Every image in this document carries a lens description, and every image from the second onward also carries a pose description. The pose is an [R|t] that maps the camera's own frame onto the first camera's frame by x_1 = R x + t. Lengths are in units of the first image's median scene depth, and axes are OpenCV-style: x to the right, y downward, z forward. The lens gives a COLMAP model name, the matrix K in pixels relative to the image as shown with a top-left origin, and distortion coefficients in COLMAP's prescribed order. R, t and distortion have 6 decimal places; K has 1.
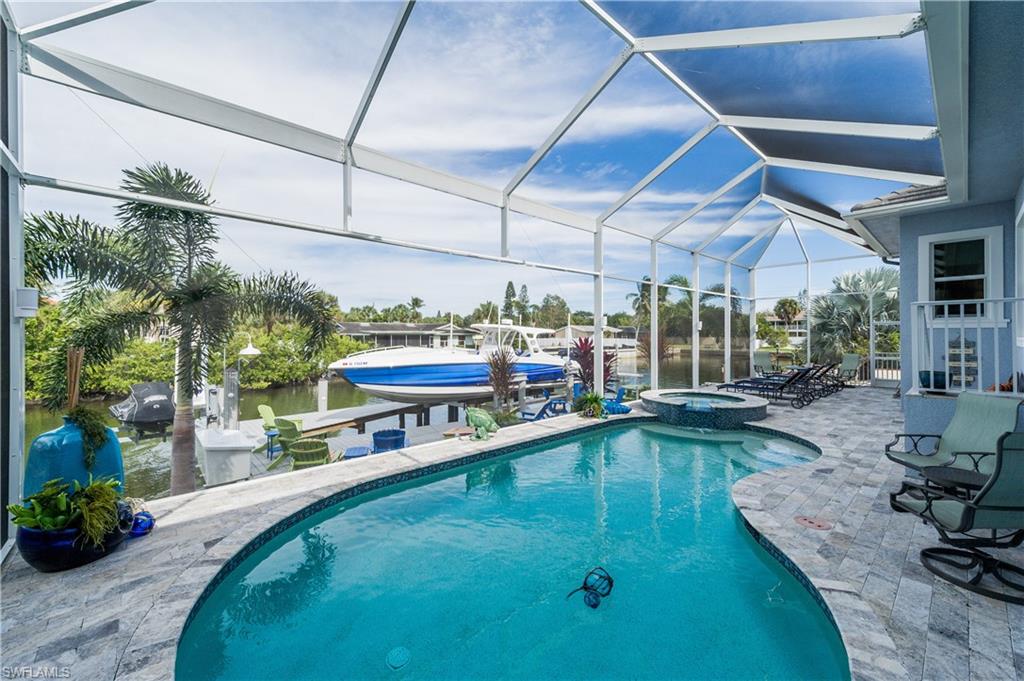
lens RADIAL K [[401.8, 0, 512.0], [0, 401.8, 340.5], [0, 0, 1]] dist [0.000560, -0.000051]
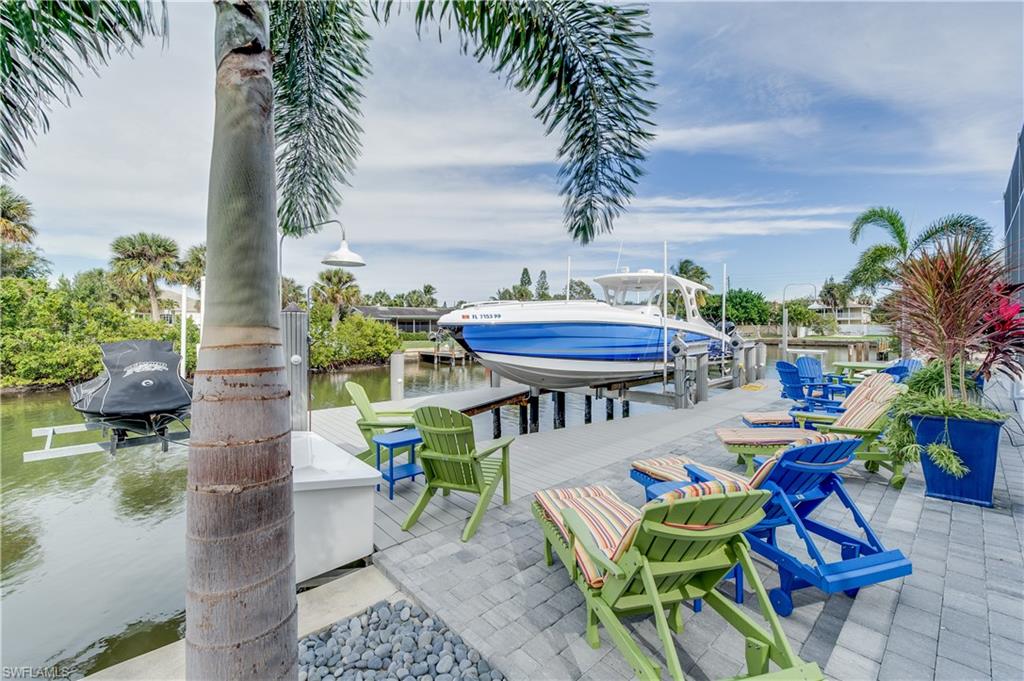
lens RADIAL K [[411.6, 0, 511.8], [0, 411.6, 335.8], [0, 0, 1]] dist [-0.020544, 0.000110]
pose [[0.999961, -0.001328, -0.008771, -0.246347], [0.001371, 0.999987, 0.004901, 0.059675], [0.008764, -0.004913, 0.999950, 0.289238]]
